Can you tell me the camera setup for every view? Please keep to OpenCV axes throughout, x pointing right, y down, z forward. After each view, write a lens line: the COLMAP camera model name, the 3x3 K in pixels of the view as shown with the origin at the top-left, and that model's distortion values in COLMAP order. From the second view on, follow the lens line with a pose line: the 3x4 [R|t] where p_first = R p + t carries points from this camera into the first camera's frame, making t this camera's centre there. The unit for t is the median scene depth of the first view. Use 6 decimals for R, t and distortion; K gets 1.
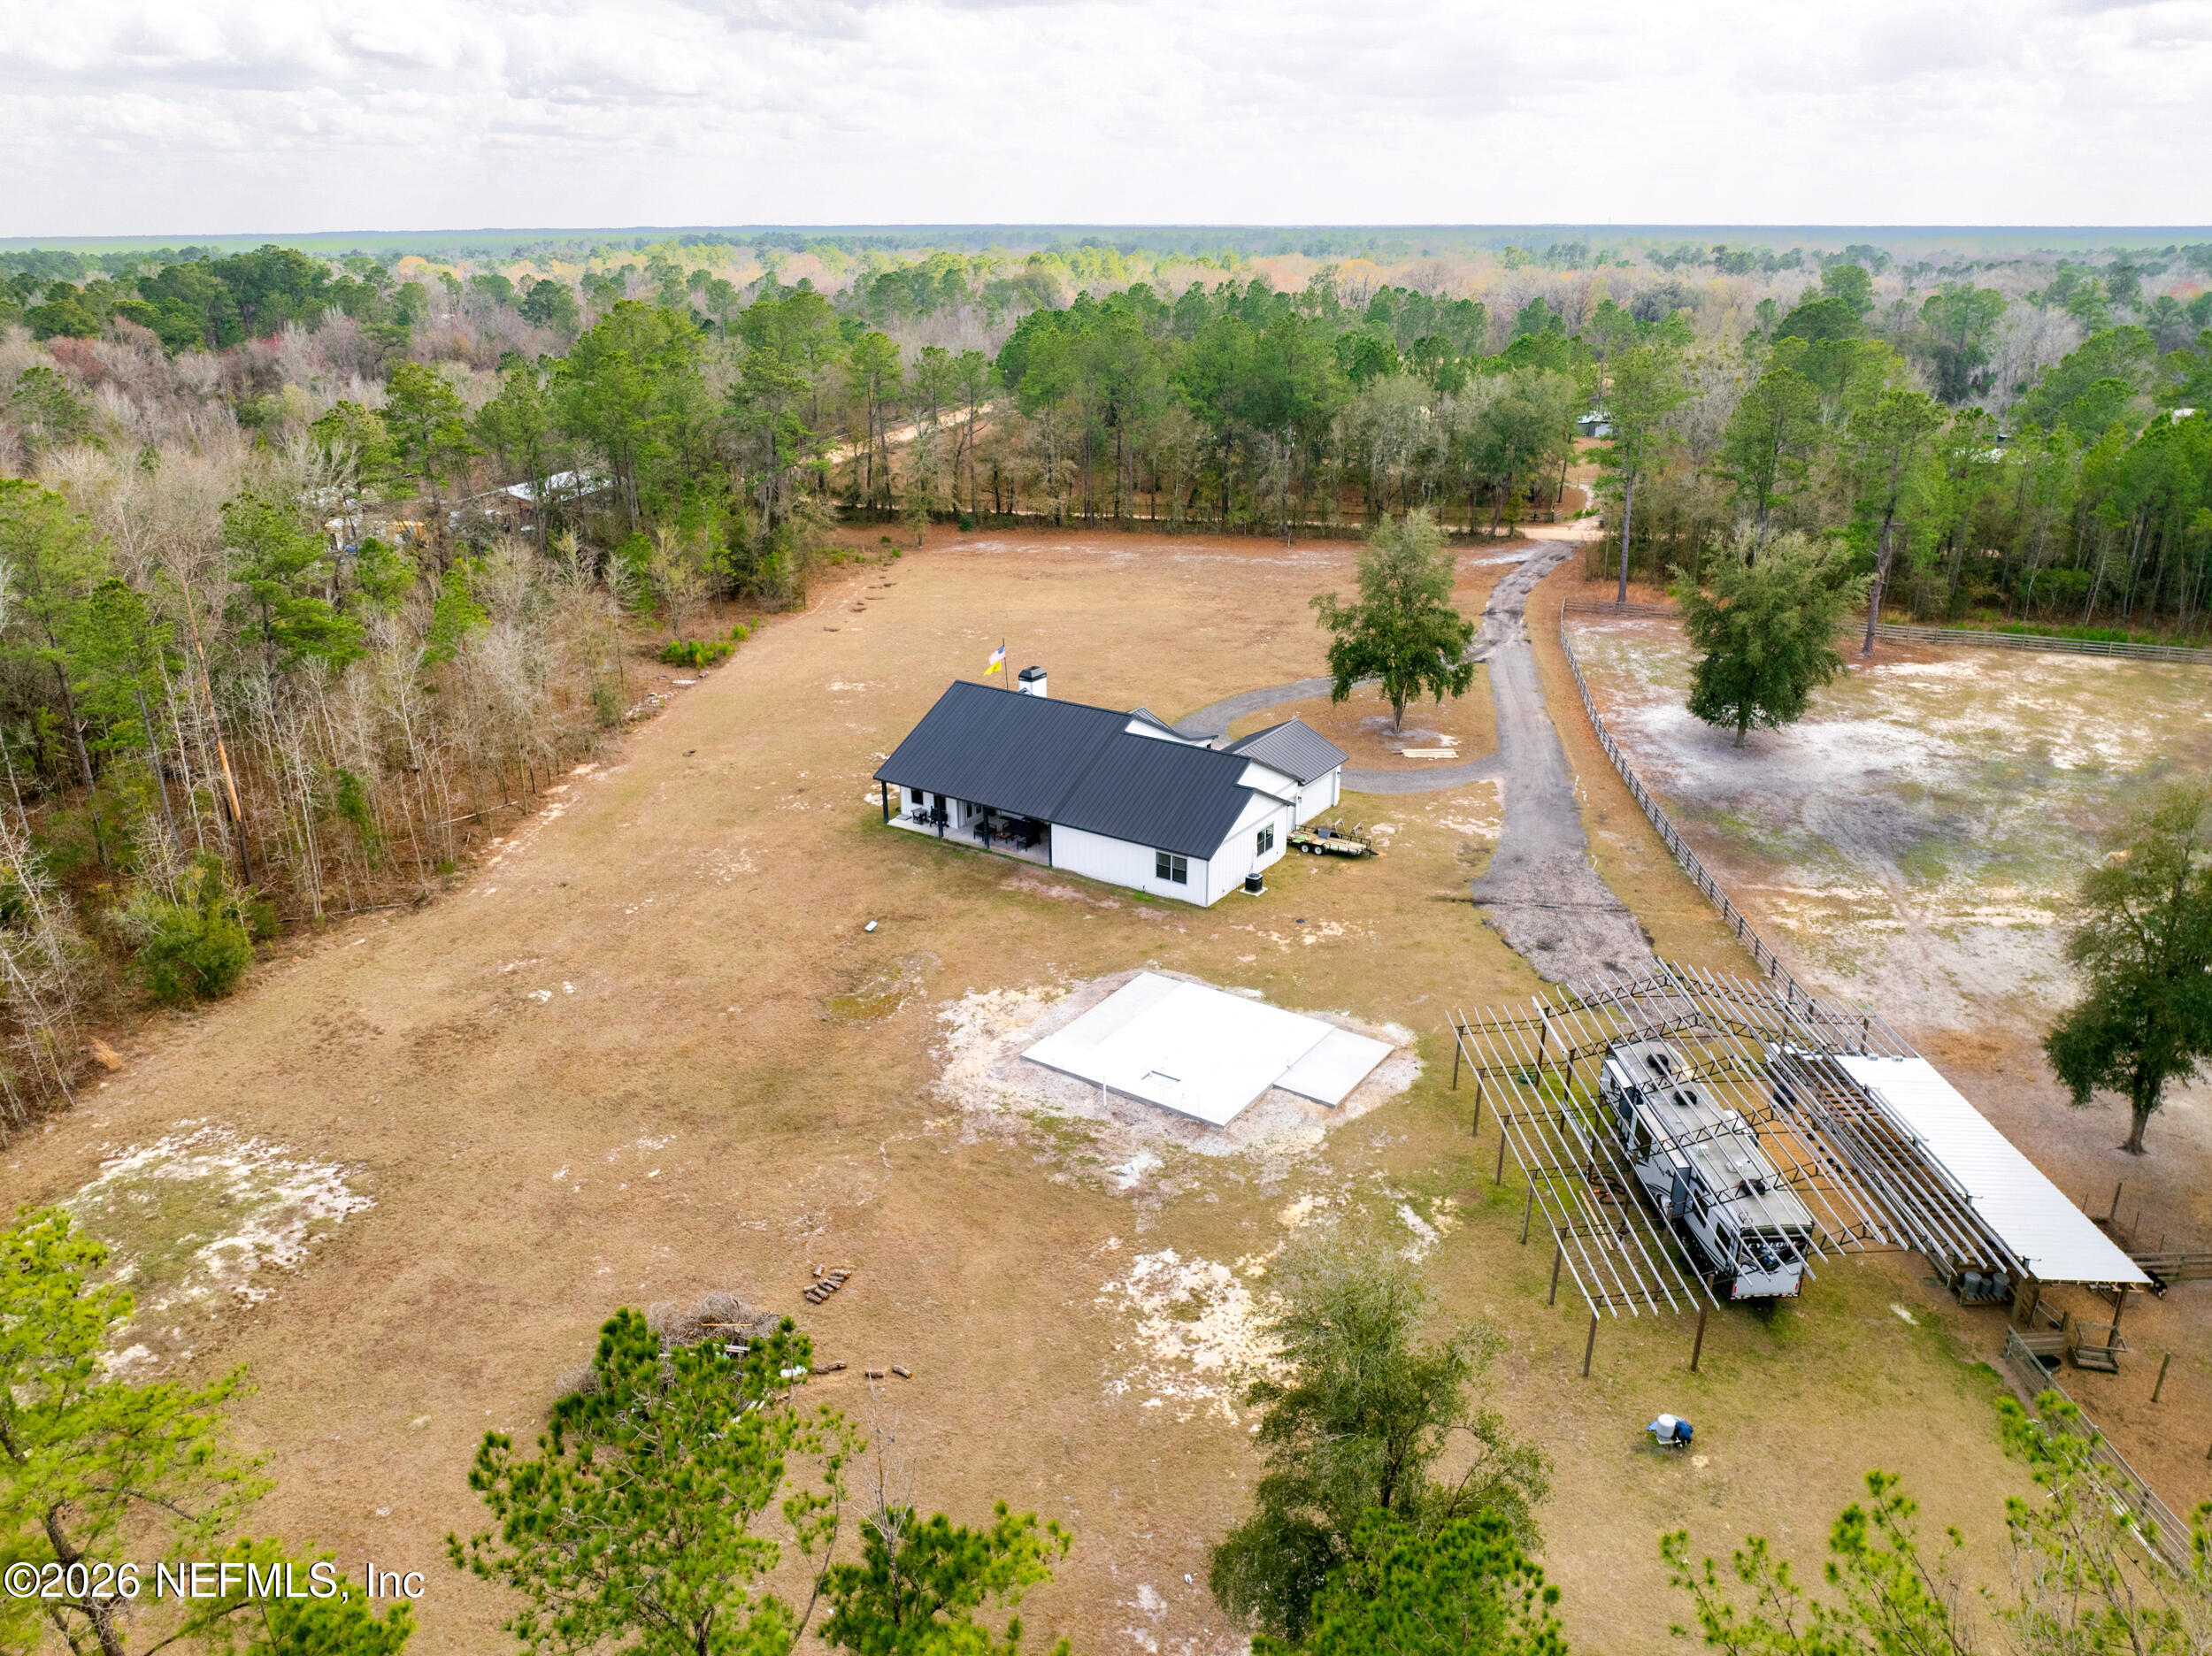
lens RADIAL K [[1552.5, 0, 1112.7], [0, 1552.5, 828.3], [0, 0, 1]] dist [-0.021755, -0.033101]
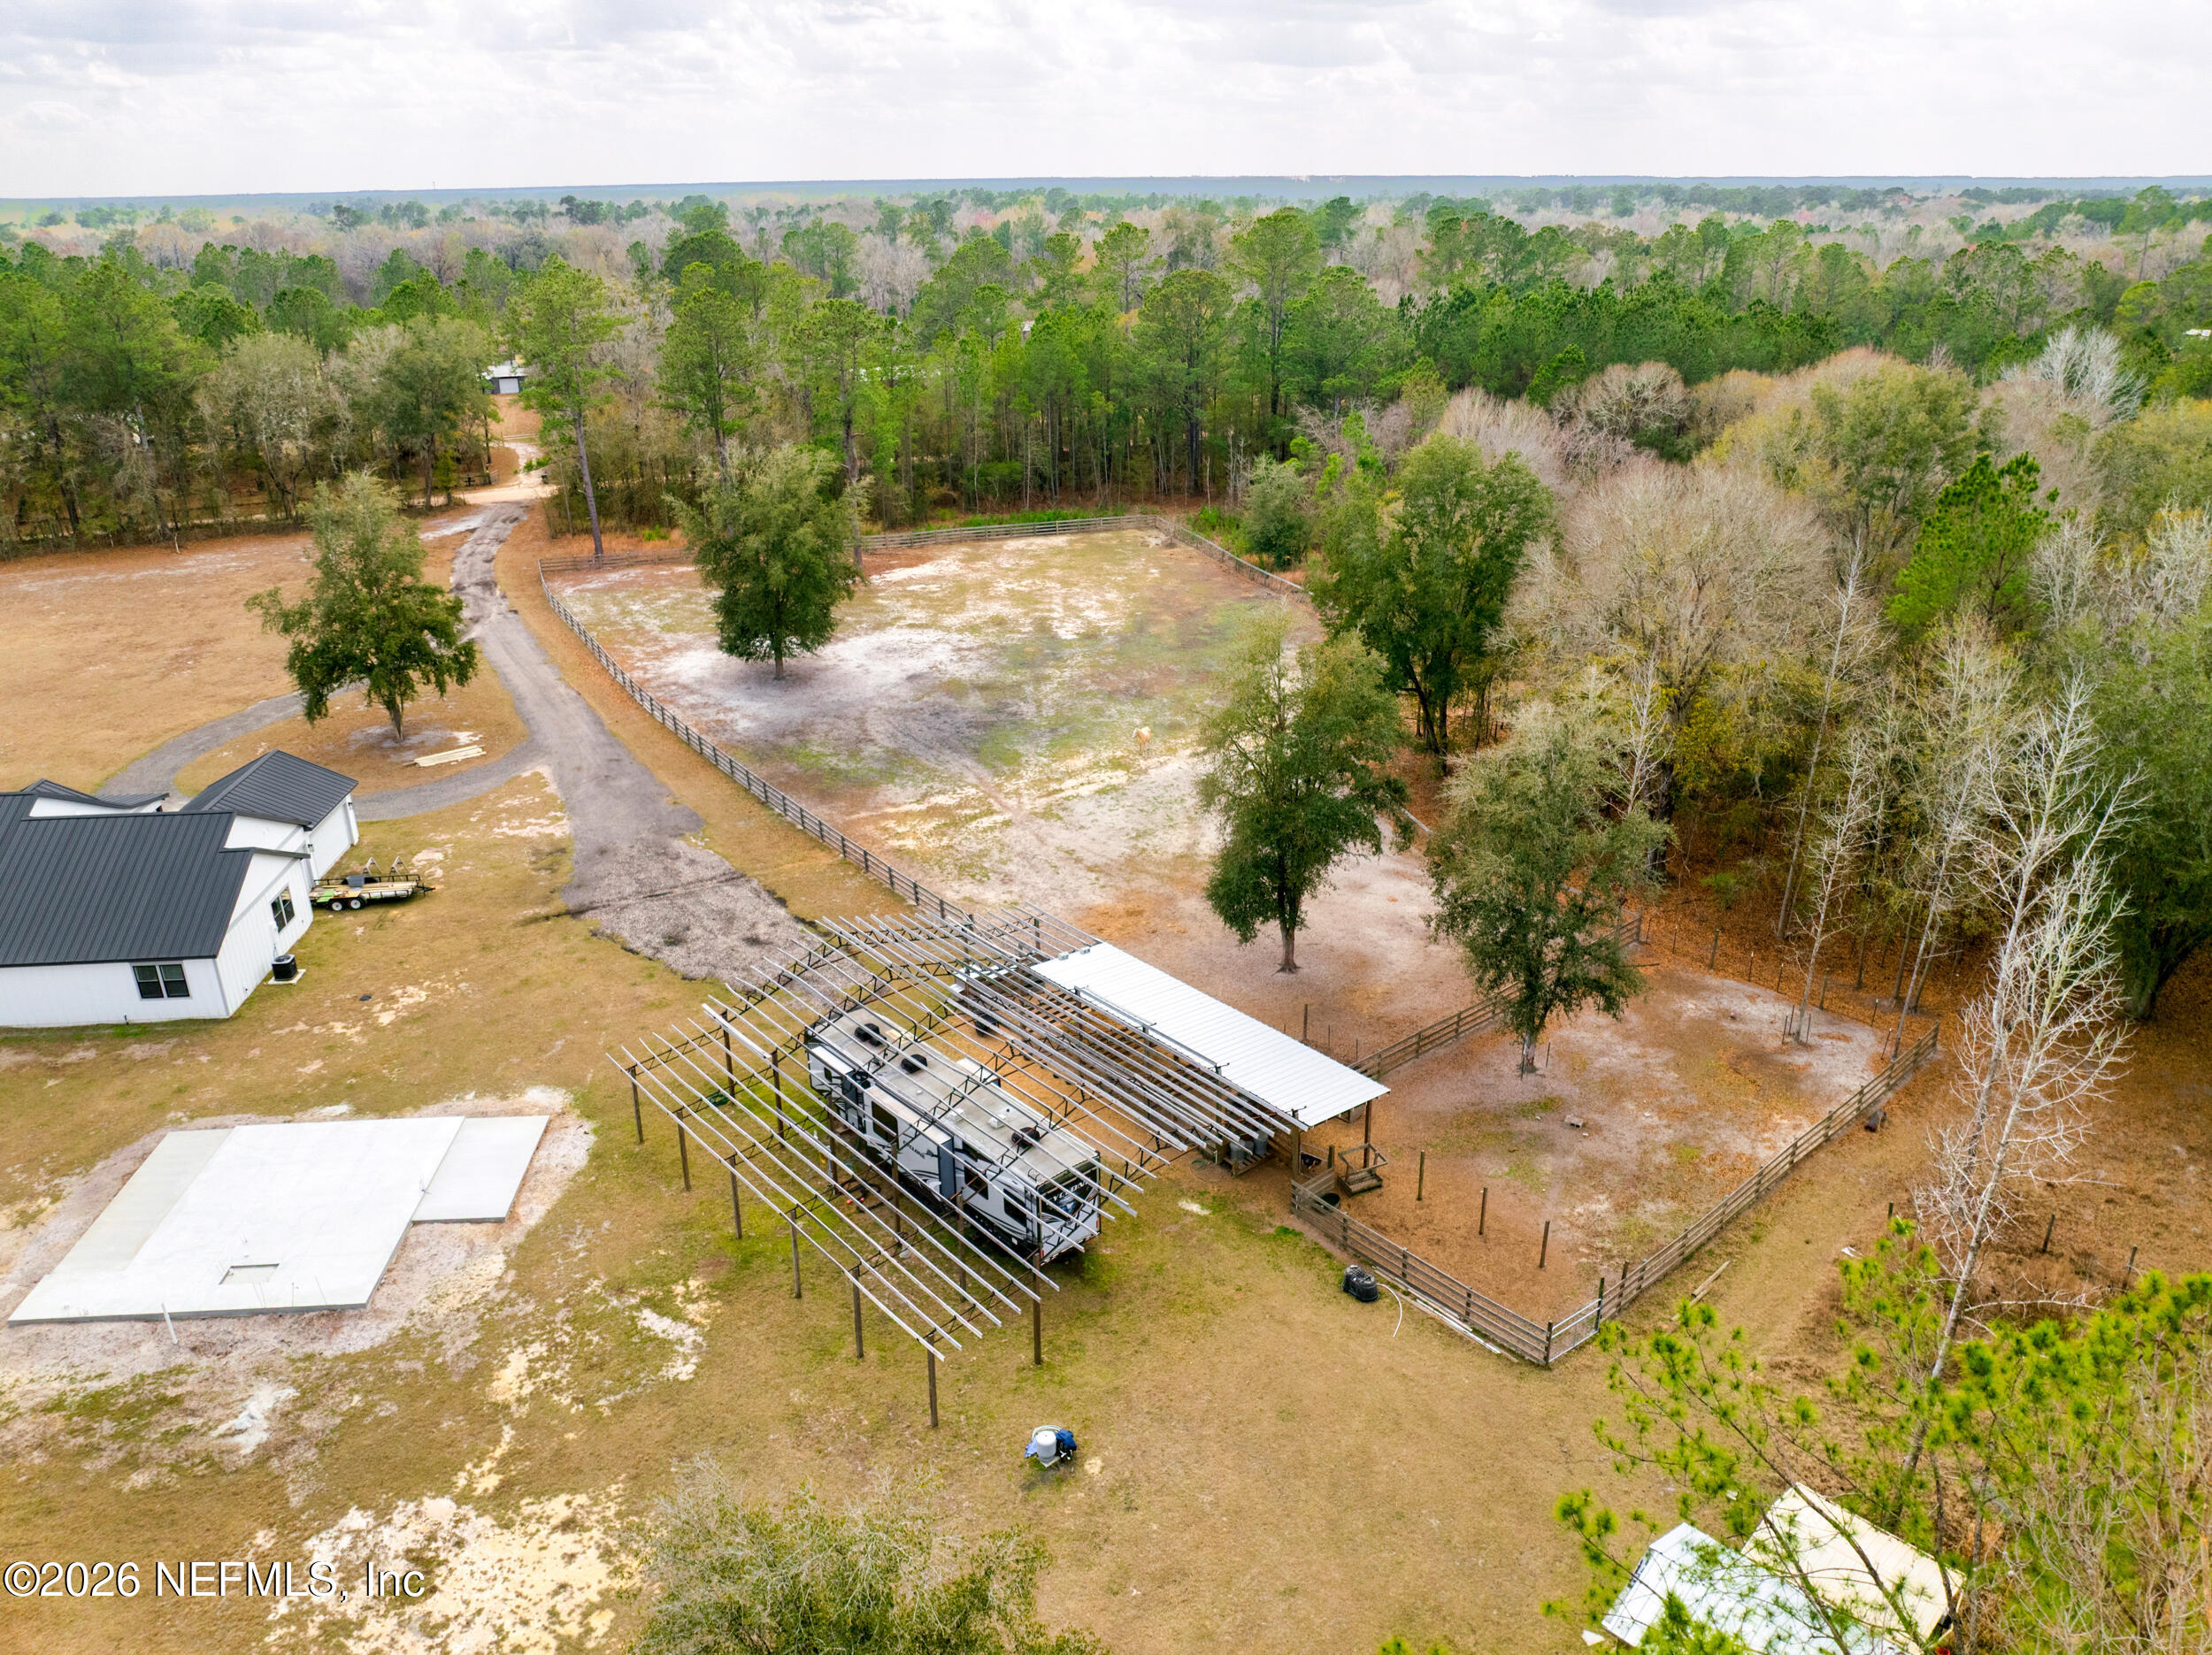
lens RADIAL K [[1568.1, 0, 1116.9], [0, 1568.1, 820.6], [0, 0, 1]] dist [-0.039597, 0.004263]
pose [[0.777287, -0.239869, 0.581625, -0.016033], [0.231939, 0.968604, 0.089499, -0.007862], [-0.584833, 0.065336, 0.808518, 0.134648]]
